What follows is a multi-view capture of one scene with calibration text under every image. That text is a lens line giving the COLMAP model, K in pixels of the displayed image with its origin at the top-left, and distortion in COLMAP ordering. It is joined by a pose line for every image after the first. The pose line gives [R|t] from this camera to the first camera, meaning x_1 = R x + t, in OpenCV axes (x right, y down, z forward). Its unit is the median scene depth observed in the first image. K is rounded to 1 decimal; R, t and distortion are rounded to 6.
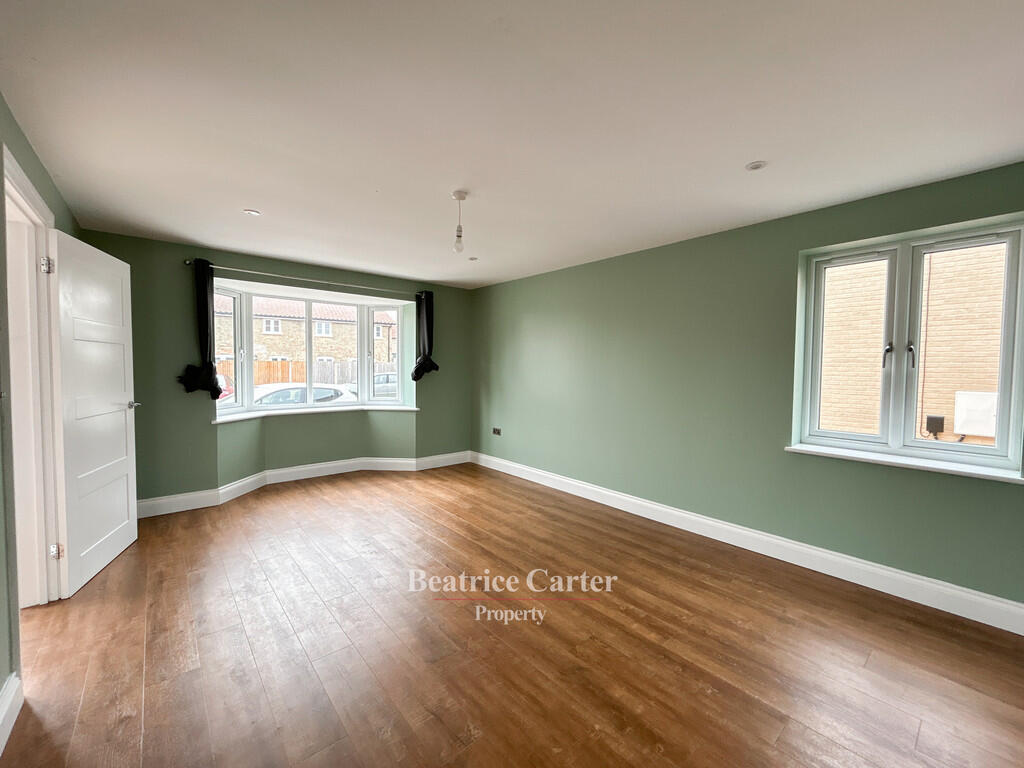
lens RADIAL K [[415.6, 0, 513.6], [0, 415.6, 379.1], [0, 0, 1]] dist [0.001829, 0.000337]
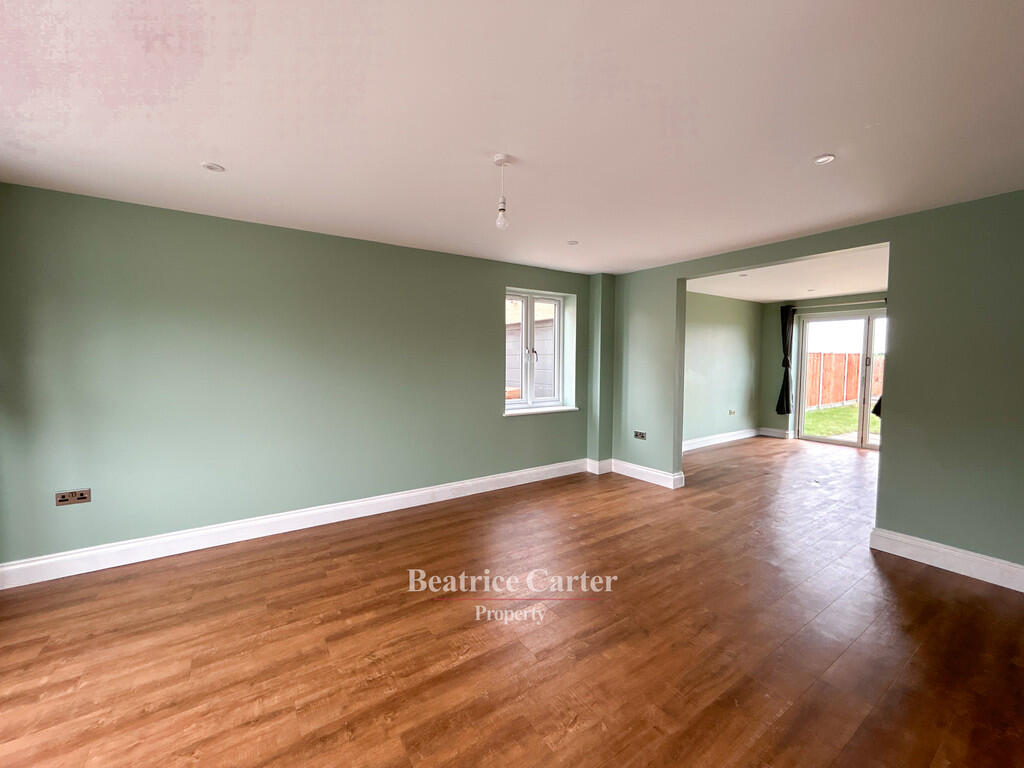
lens RADIAL K [[415.6, 0, 508.4], [0, 415.6, 382.4], [0, 0, 1]] dist [0.001829, 0.000337]
pose [[0.123385, -0.068383, 0.990000, -0.665023], [0.027827, 0.997469, 0.065431, -0.040489], [-0.991969, 0.019475, 0.124975, 0.620608]]
